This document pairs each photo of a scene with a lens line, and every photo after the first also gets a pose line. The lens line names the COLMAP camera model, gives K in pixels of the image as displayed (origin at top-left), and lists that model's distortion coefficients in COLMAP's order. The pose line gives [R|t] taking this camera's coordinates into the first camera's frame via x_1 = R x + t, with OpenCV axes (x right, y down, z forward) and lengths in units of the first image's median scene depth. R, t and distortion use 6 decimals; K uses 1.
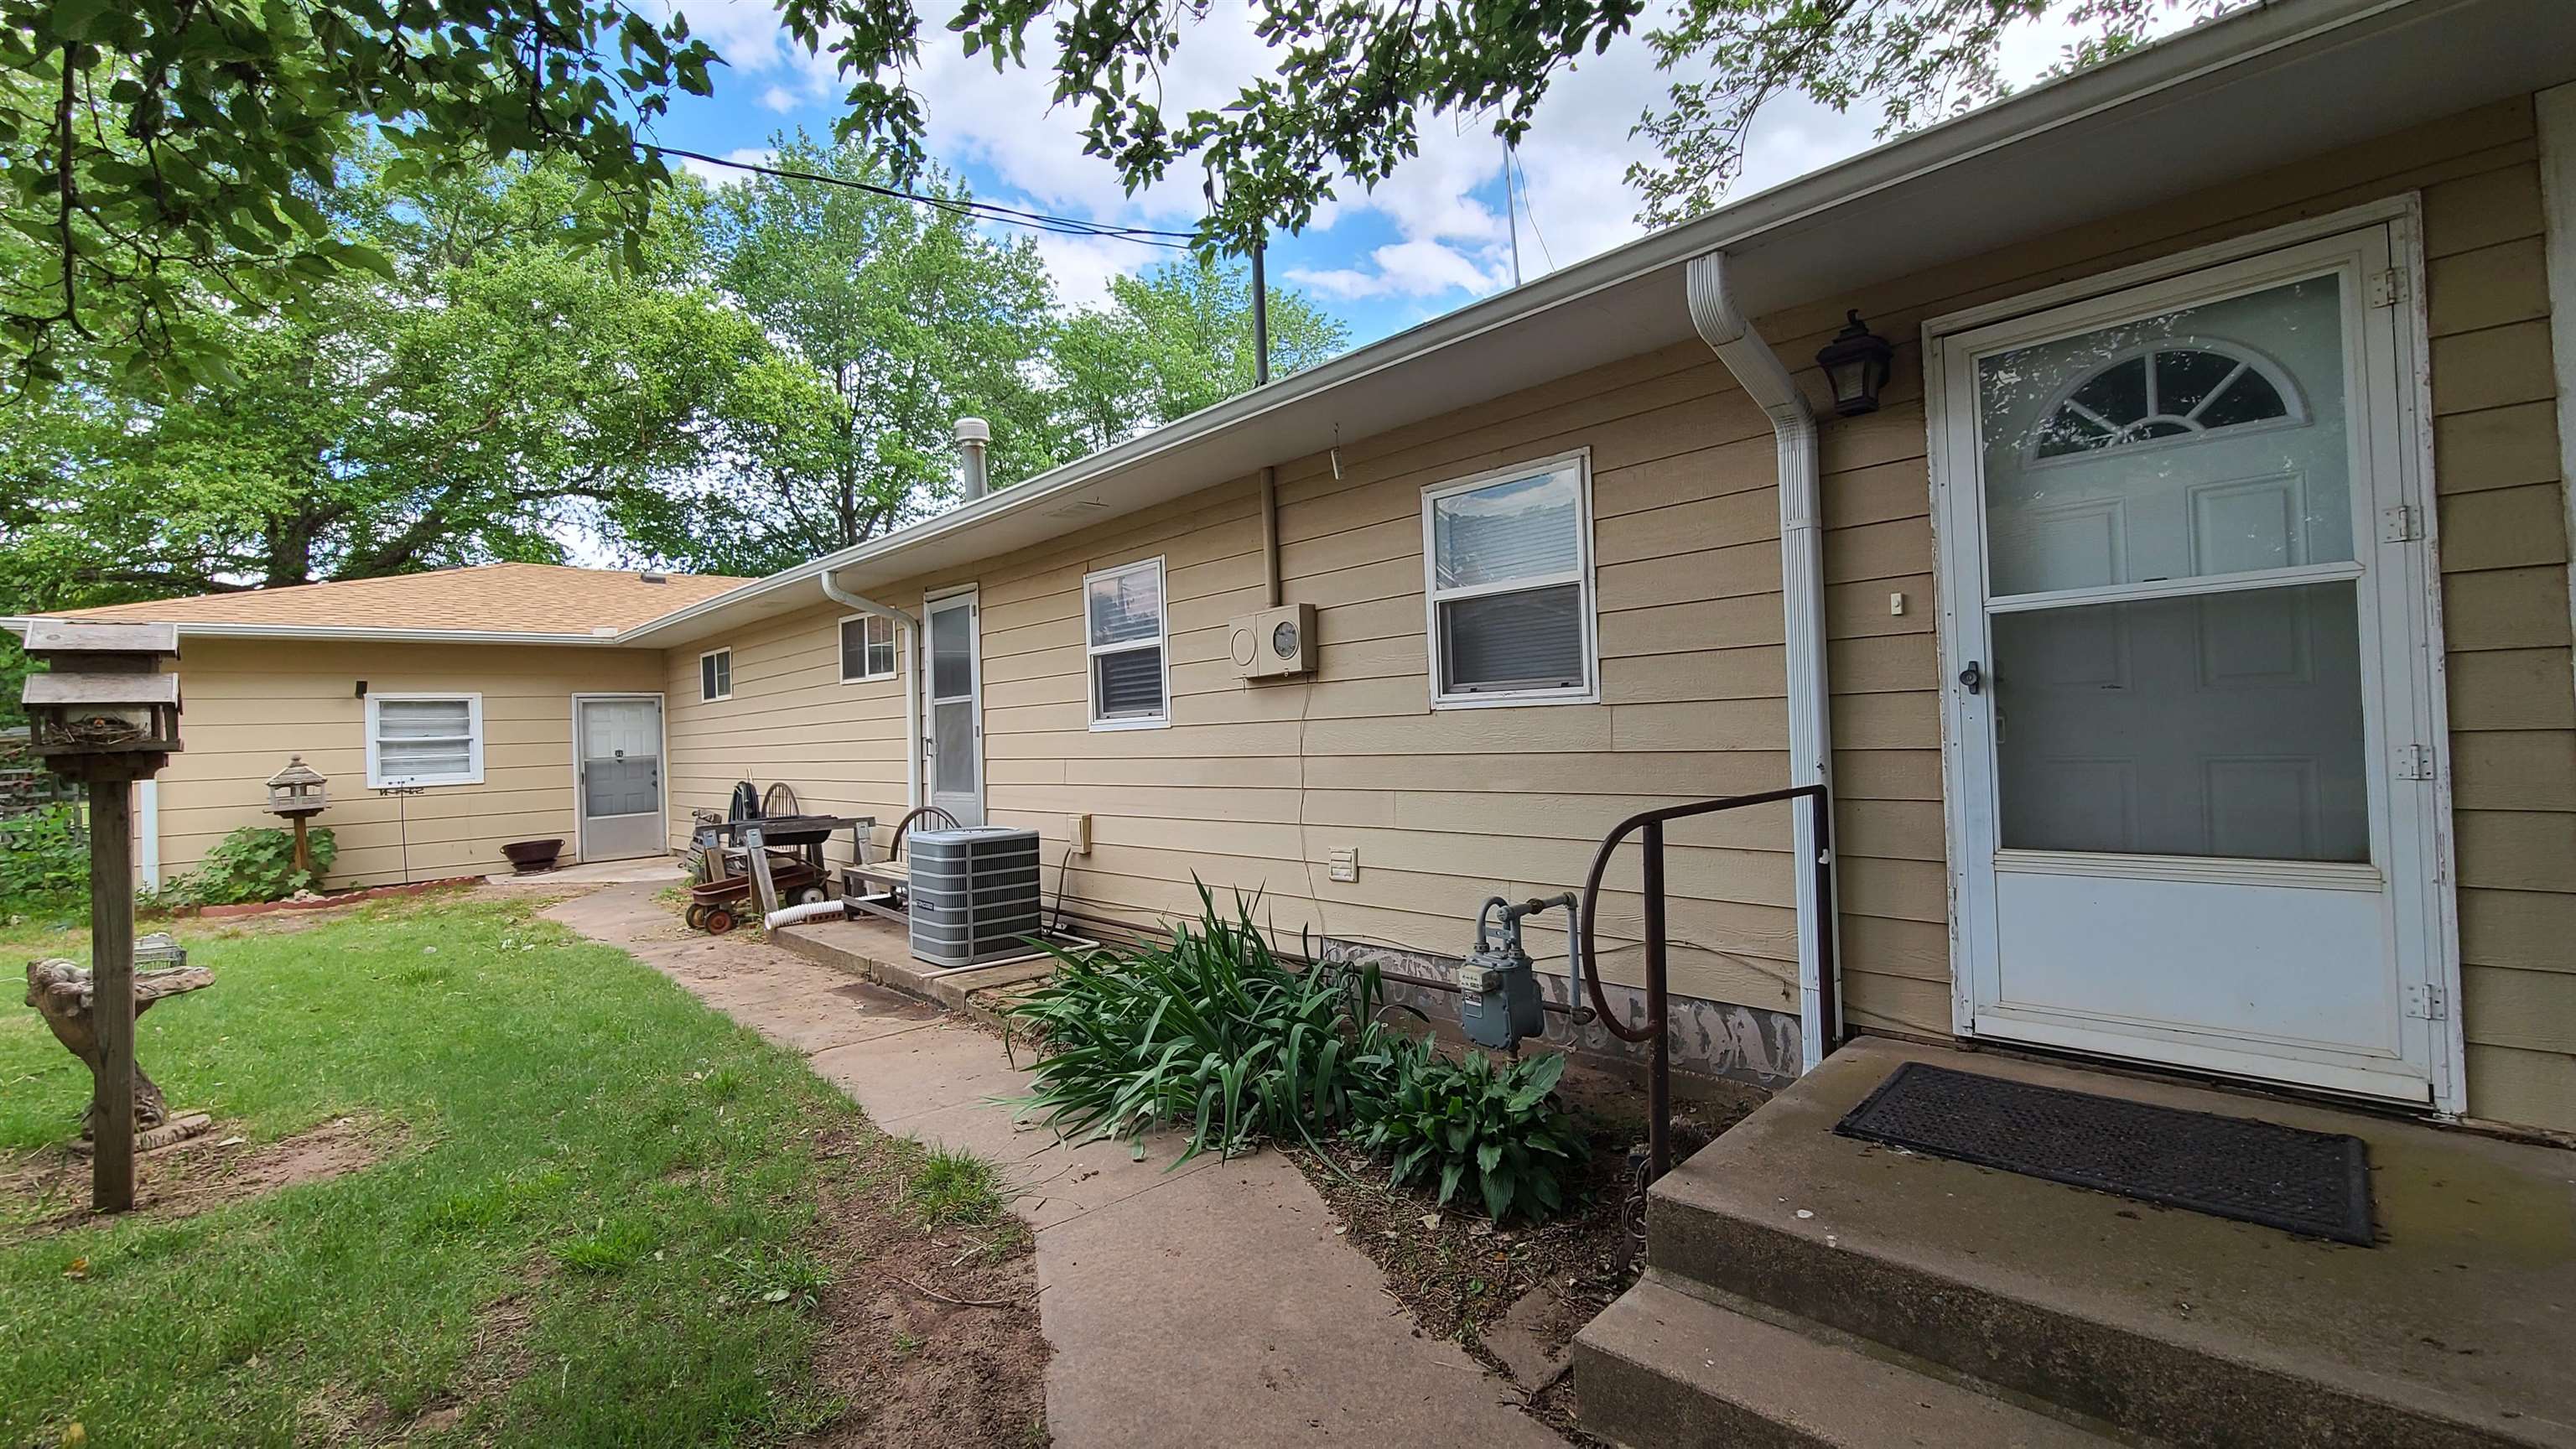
lens RADIAL K [[1060.3, 0, 1288.0], [0, 1060.3, 724.5], [0, 0, 1]] dist [0.000379, -0.000644]
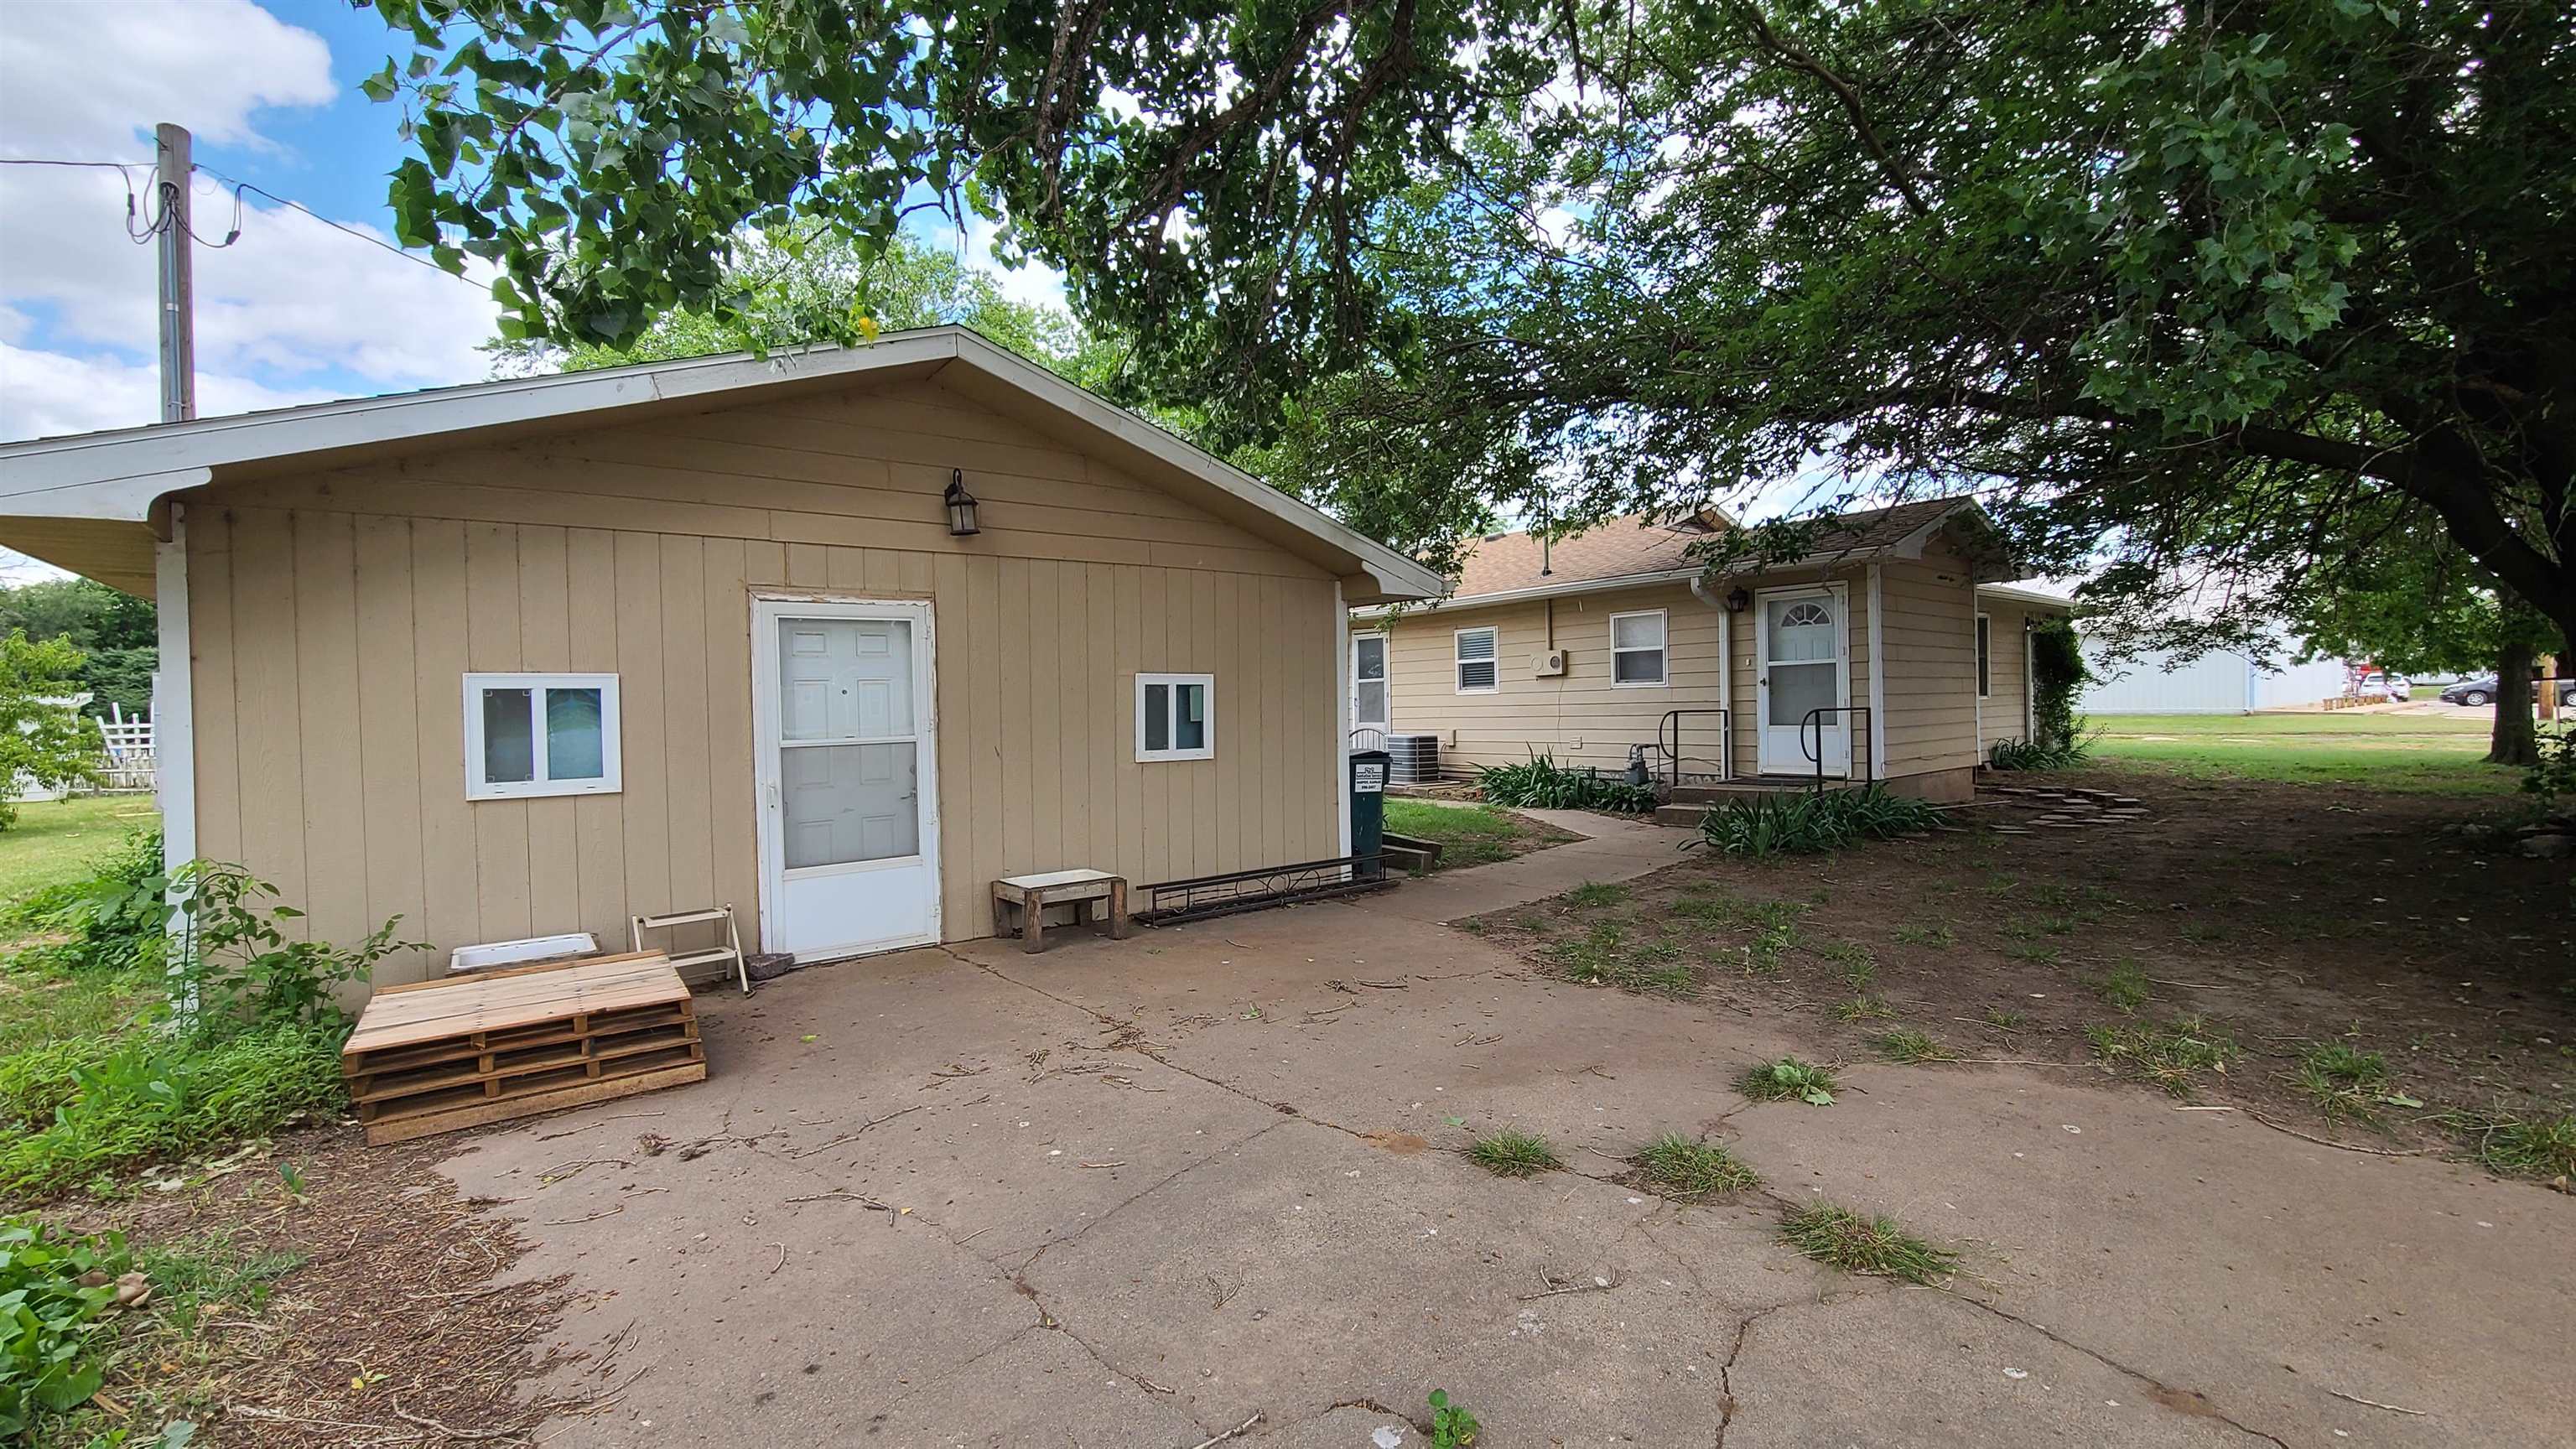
lens RADIAL K [[1060.3, 0, 1288.0], [0, 1060.3, 724.5], [0, 0, 1]] dist [0.000379, -0.000644]
pose [[0.996715, 0.018243, -0.078911, -0.662891], [-0.016458, 0.999595, 0.023218, 0.042054], [0.079302, -0.021843, 0.996611, -2.543937]]
